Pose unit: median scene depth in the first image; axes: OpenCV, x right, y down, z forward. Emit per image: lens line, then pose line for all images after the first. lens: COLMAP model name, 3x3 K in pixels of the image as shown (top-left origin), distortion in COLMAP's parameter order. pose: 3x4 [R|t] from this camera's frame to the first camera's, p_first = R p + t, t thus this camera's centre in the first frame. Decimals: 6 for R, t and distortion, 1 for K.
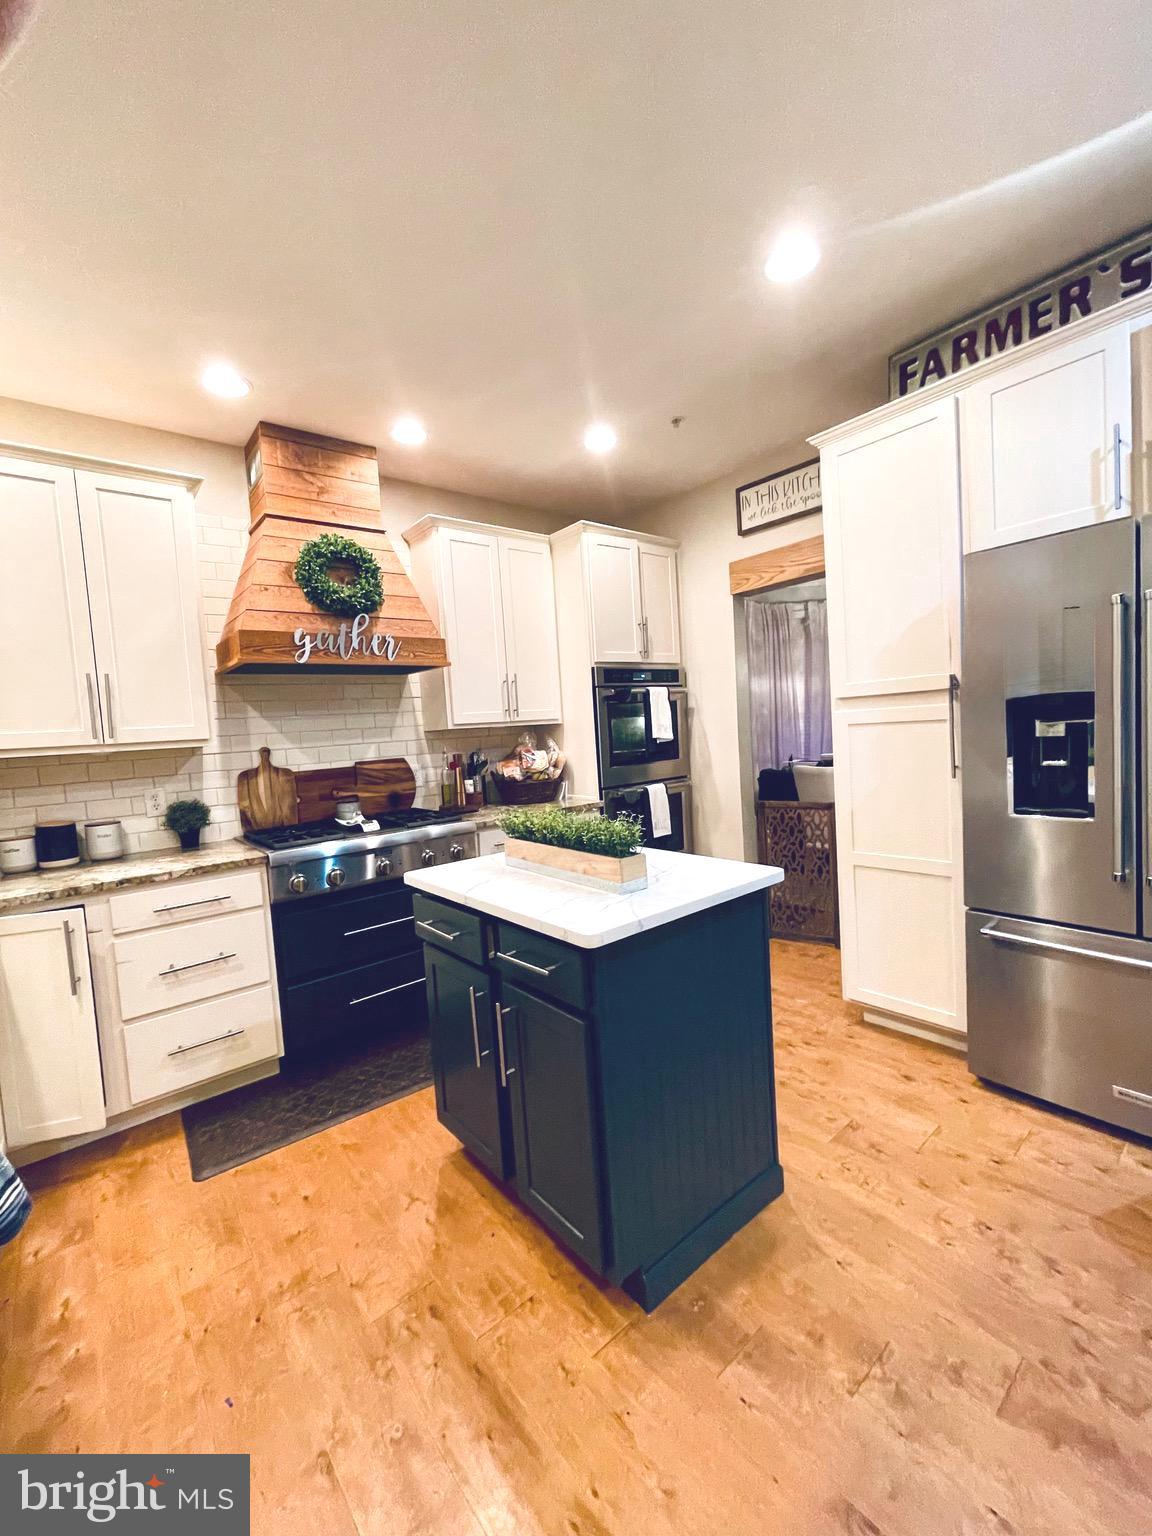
lens RADIAL K [[622.9, 0, 576.0], [0, 622.9, 768.0], [0, 0, 1]] dist [-0.001413, 0.000023]
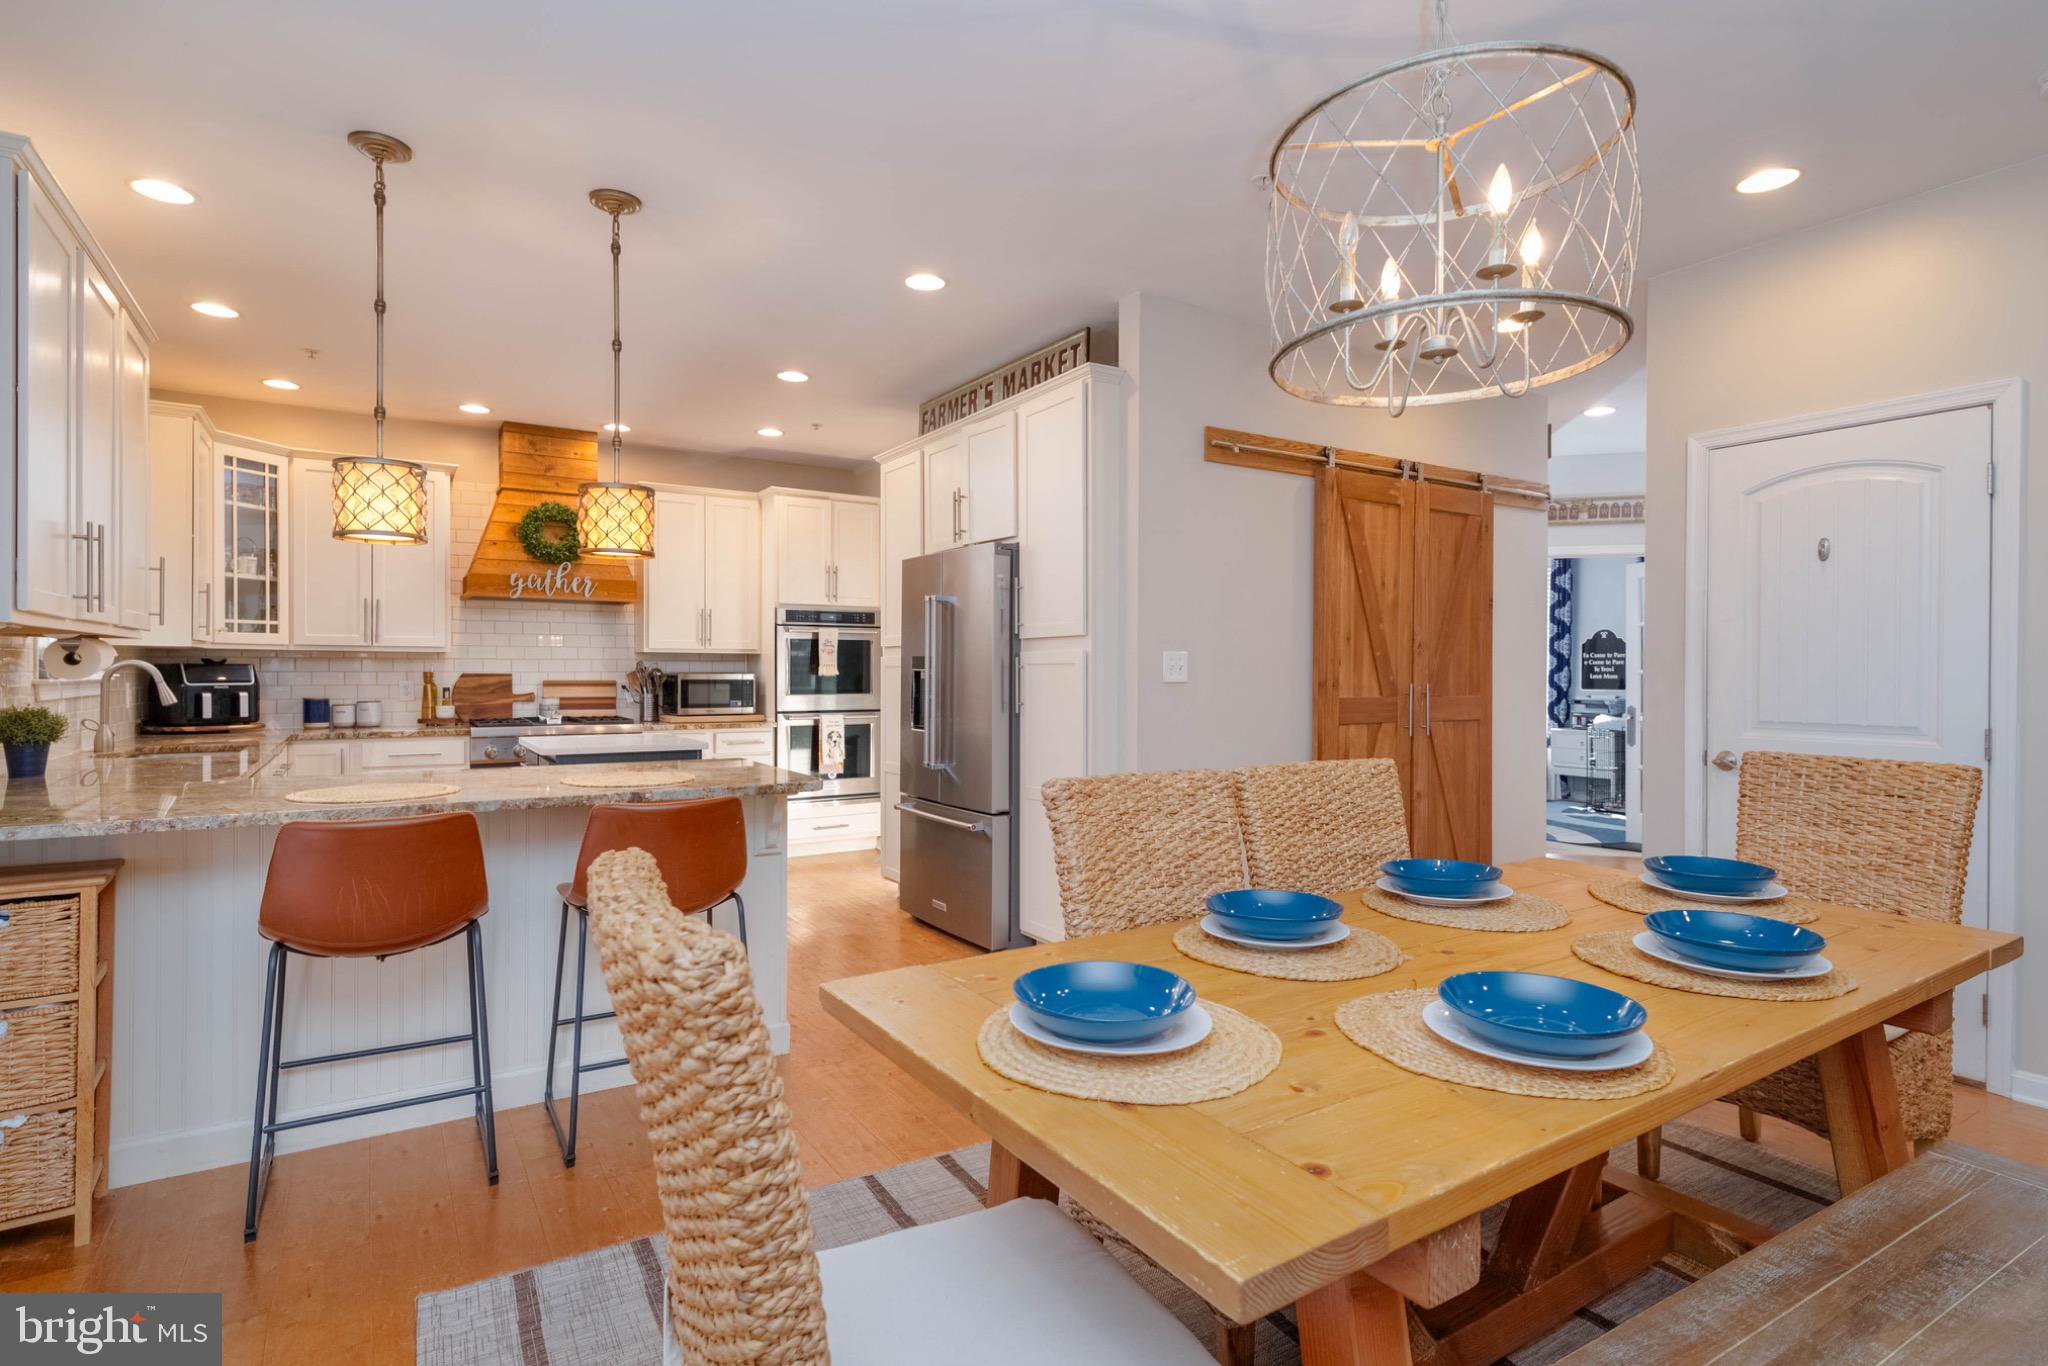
lens RADIAL K [[1010.9, 0, 1029.5], [0, 1010.9, 675.9], [0, 0, 1]] dist [0.010061, -0.000302]
pose [[0.991977, 0.063856, -0.109110, 0.910585], [-0.070140, 0.996033, -0.054754, 0.046007], [0.105181, 0.061968, 0.992520, -1.056500]]
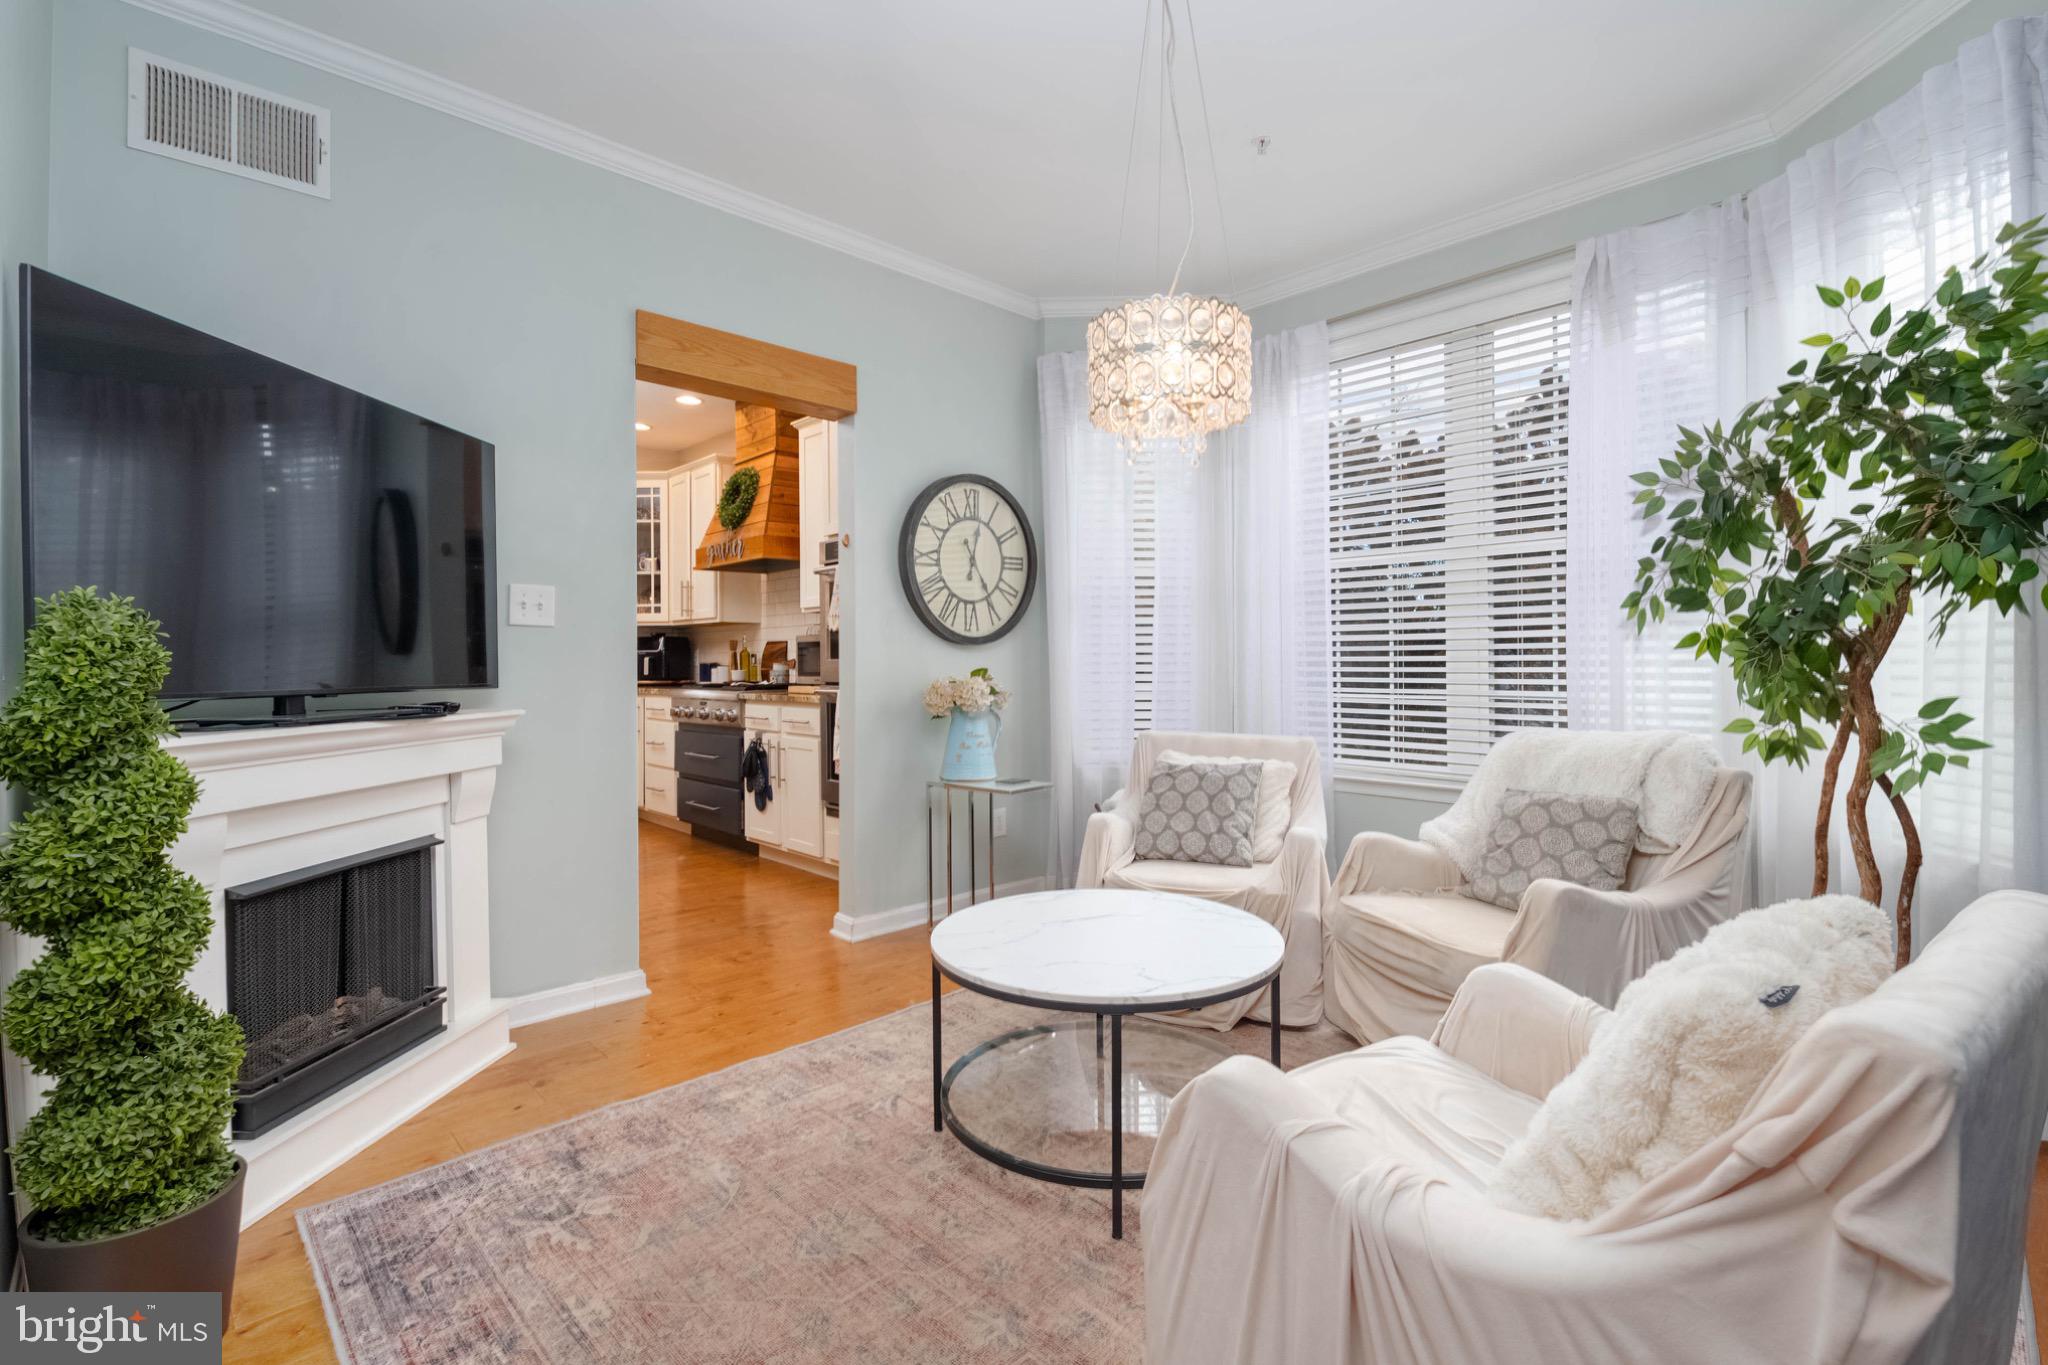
lens RADIAL K [[897.3, 0, 1024.4], [0, 897.3, 685.3], [0, 0, 1]] dist [0.012779, -0.019797]
pose [[0.071677, 0.084800, -0.993817, 1.648007], [-0.070240, 0.994335, 0.079779, -0.108194], [0.994952, 0.064087, 0.077227, 1.516403]]
